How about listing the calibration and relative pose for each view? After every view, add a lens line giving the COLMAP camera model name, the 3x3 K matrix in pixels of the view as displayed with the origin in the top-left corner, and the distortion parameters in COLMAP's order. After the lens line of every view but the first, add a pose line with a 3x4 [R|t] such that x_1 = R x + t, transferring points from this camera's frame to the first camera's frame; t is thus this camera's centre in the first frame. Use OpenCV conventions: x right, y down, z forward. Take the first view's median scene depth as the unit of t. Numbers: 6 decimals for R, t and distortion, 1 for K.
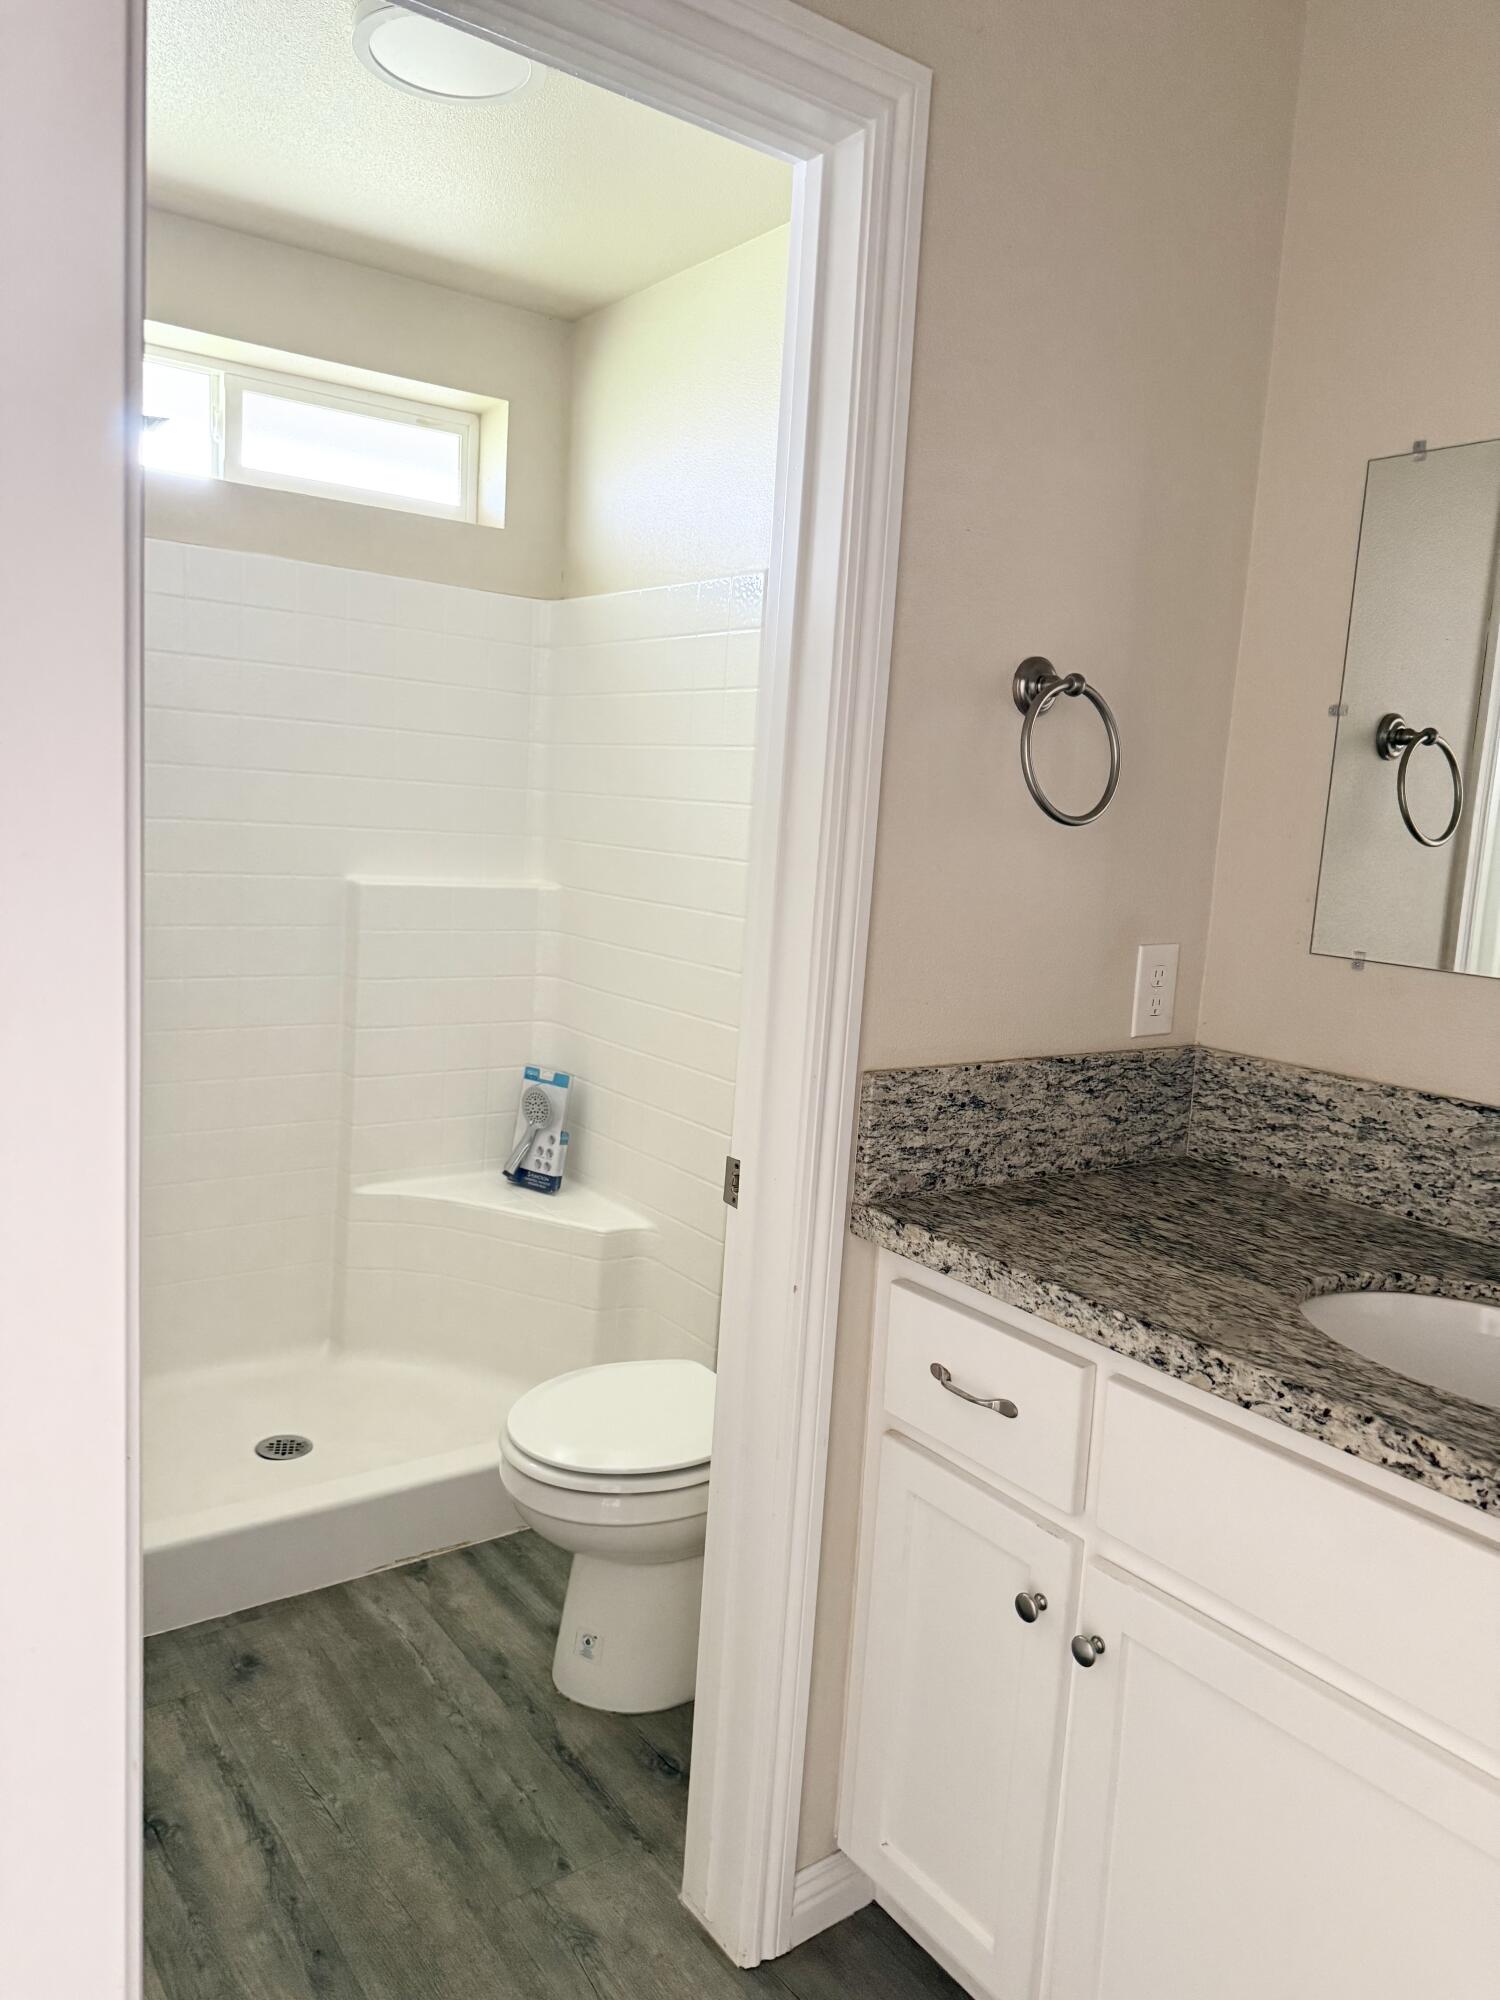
lens RADIAL K [[1420.8, 0, 755.5], [0, 1420.8, 1003.2], [0, 0, 1]] dist [0.050969, -0.044052]
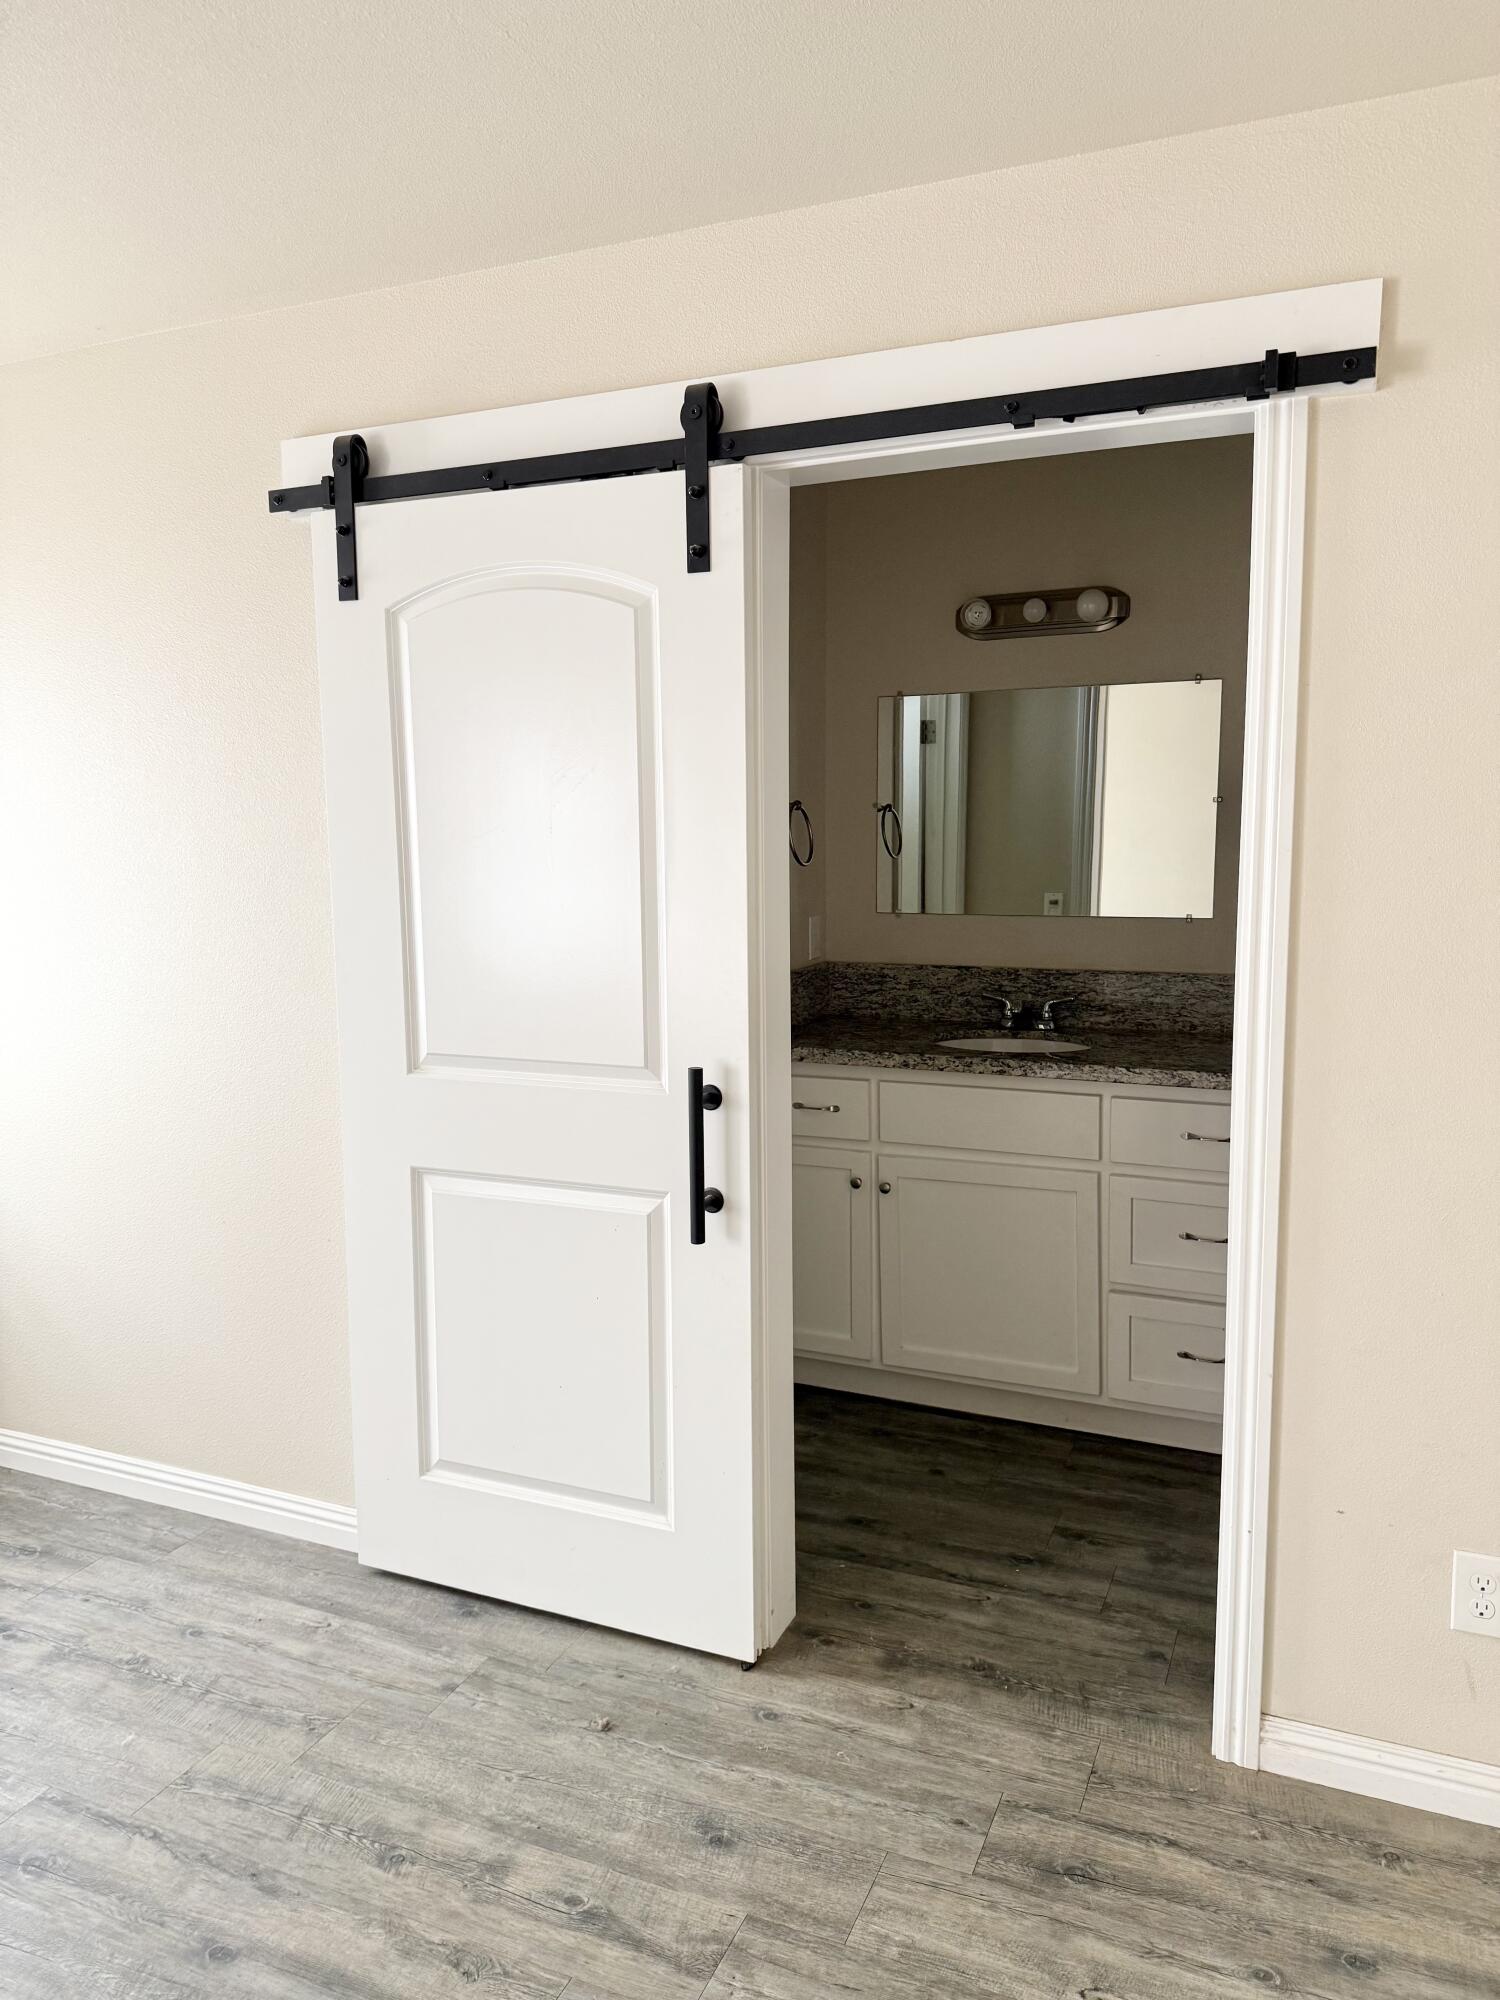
lens RADIAL K [[1420.8, 0, 740.8], [0, 1420.8, 1000.3], [0, 0, 1]] dist [0.050969, -0.044052]
pose [[0.861322, -0.132095, 0.490586, -1.003288], [0.132797, 0.990575, 0.033570, -0.002693], [-0.490397, 0.036234, 0.870746, -0.928721]]
